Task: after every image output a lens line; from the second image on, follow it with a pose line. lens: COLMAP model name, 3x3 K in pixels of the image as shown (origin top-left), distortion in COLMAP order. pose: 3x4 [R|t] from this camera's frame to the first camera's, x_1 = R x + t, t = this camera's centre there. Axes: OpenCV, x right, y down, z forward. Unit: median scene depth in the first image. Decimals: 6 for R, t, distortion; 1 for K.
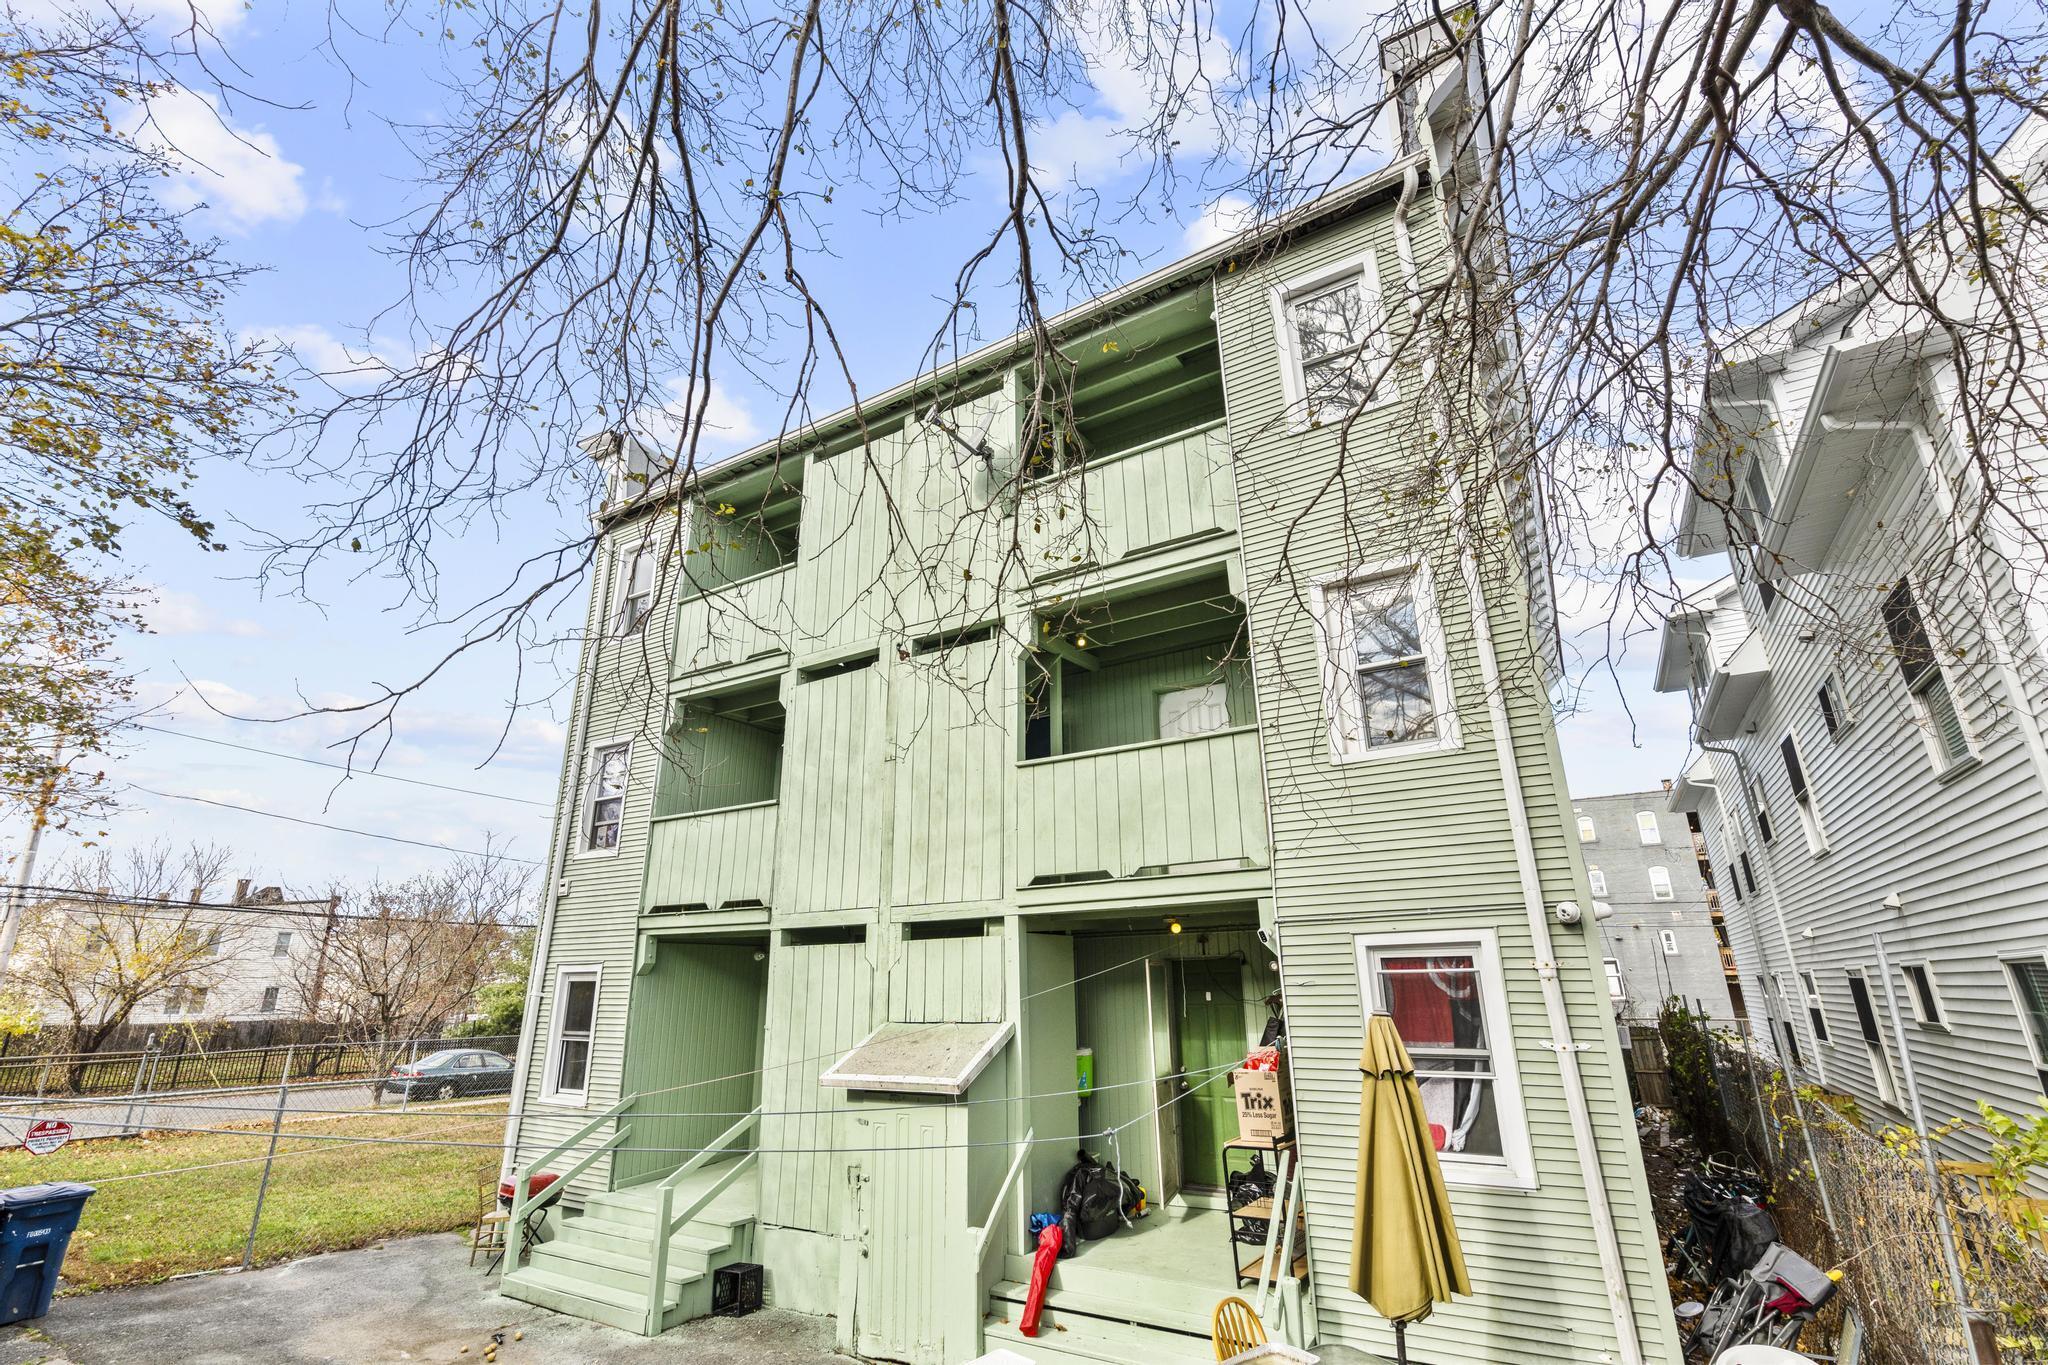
lens RADIAL K [[910.0, 0, 1024.9], [0, 910.0, 689.8], [0, 0, 1]] dist [-0.012071, 0.004600]
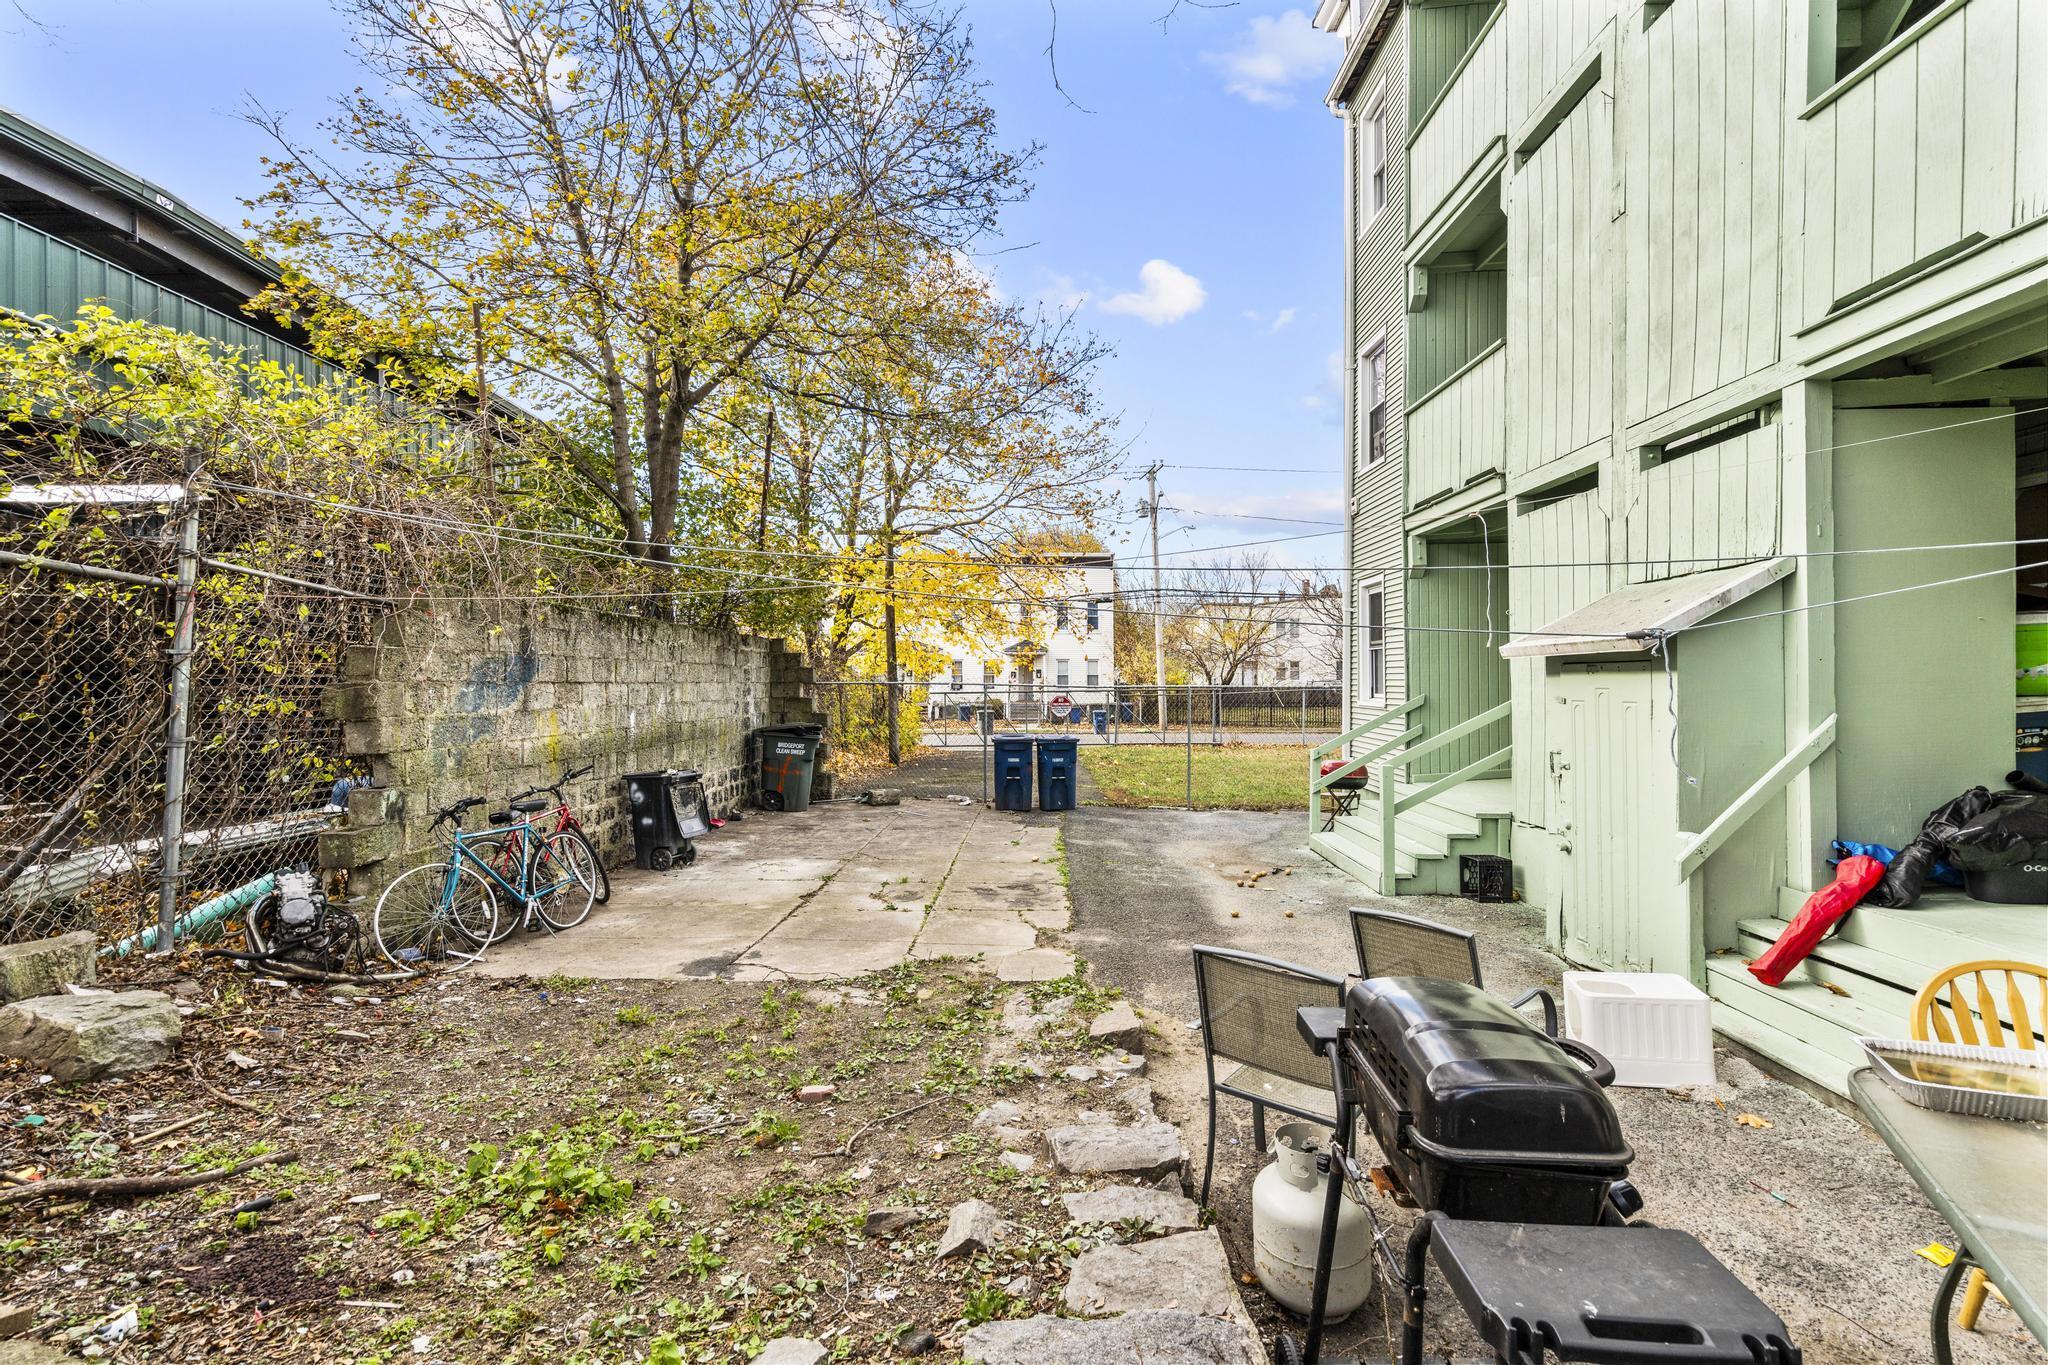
lens RADIAL K [[910.0, 0, 1024.9], [0, 910.0, 689.8], [0, 0, 1]] dist [-0.012071, 0.004600]
pose [[0.498947, 0.012628, -0.866541, 0.229978], [0.273817, 0.946376, 0.171453, 0.185316], [0.822239, -0.322819, 0.468734, 0.233691]]
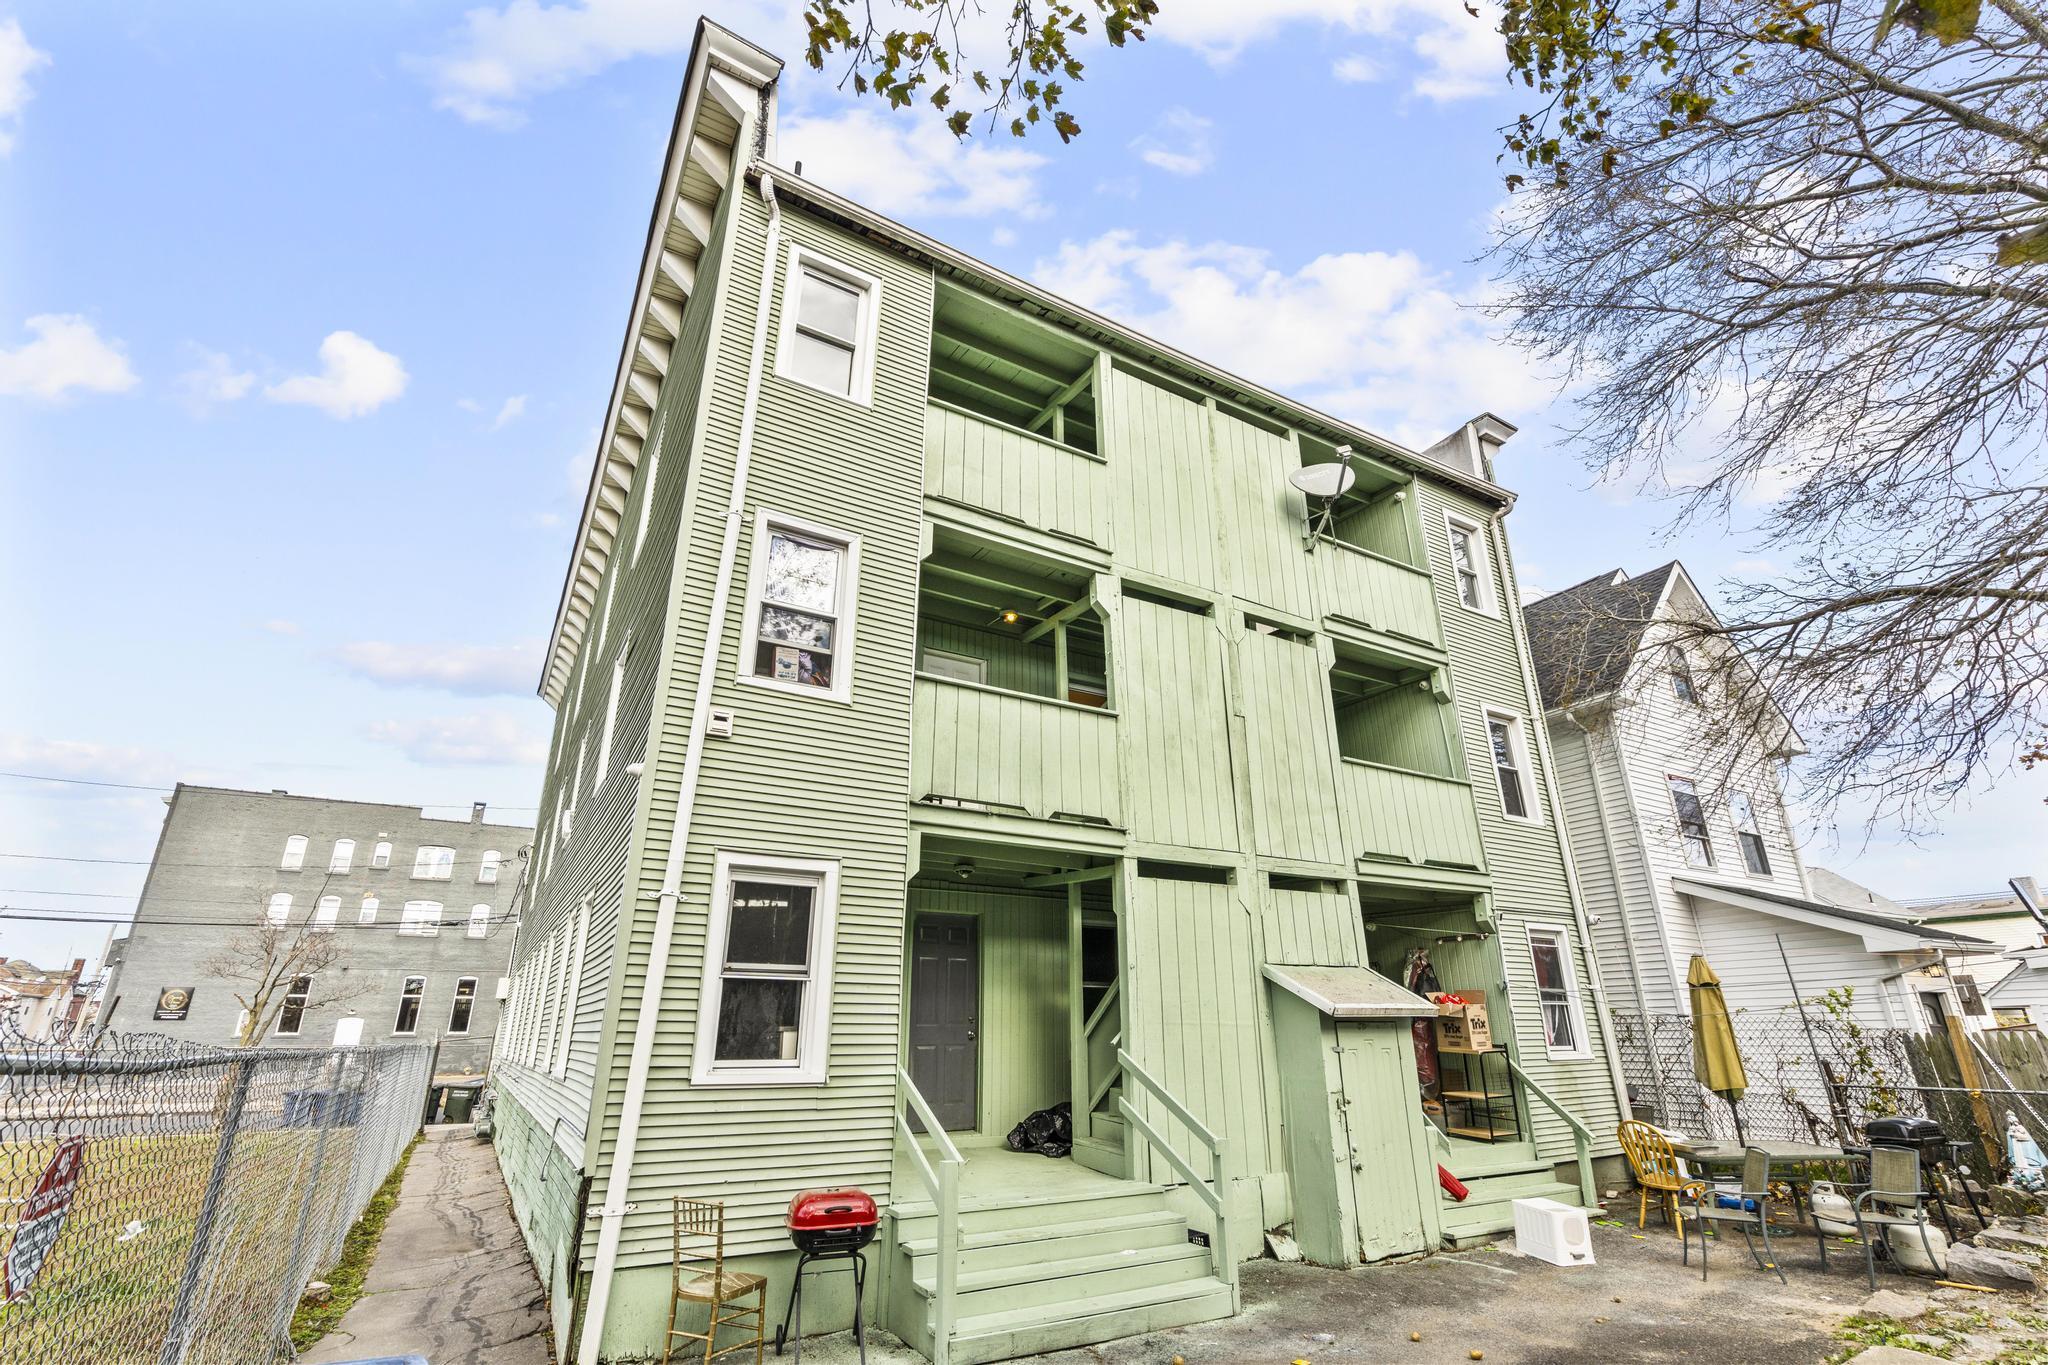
lens RADIAL K [[910.0, 0, 1024.9], [0, 910.0, 689.8], [0, 0, 1]] dist [-0.012071, 0.004600]
pose [[0.485087, 0.315212, 0.815679, -1.204174], [-0.280995, 0.939492, -0.195950, 0.344195], [-0.828090, -0.134149, 0.544308, 0.687373]]
